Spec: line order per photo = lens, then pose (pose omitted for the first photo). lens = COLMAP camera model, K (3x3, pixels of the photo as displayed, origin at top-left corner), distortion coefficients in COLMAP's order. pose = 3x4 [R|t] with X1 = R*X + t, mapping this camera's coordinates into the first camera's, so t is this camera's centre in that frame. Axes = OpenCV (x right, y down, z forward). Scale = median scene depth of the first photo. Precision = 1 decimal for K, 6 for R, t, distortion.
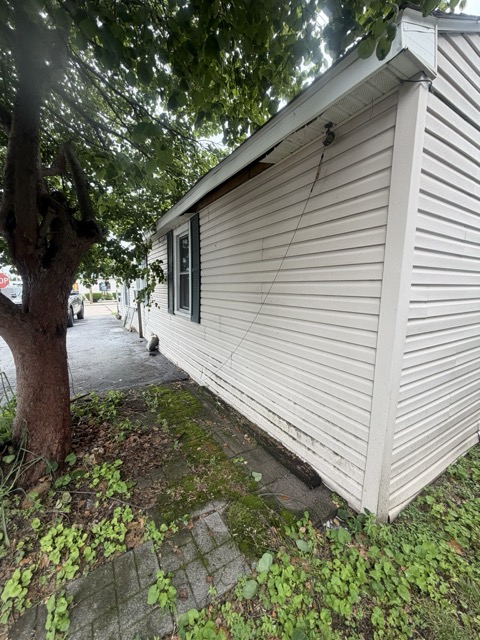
lens RADIAL K [[254.2, 0, 237.9], [0, 254.2, 320.1], [0, 0, 1]] dist [-0.000694, 0.000405]
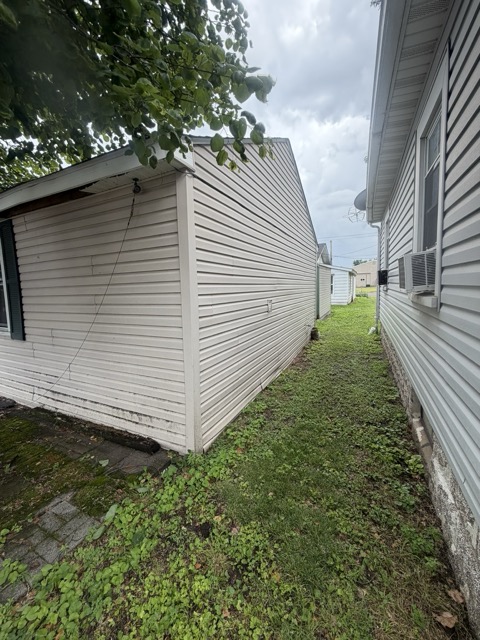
lens RADIAL K [[254.2, 0, 238.5], [0, 254.2, 316.8], [0, 0, 1]] dist [-0.000694, 0.000405]
pose [[0.842105, -0.085683, 0.532464, 0.033338], [0.102448, 0.994736, -0.001953, 0.019212], [-0.529494, 0.056194, 0.846450, -0.359710]]
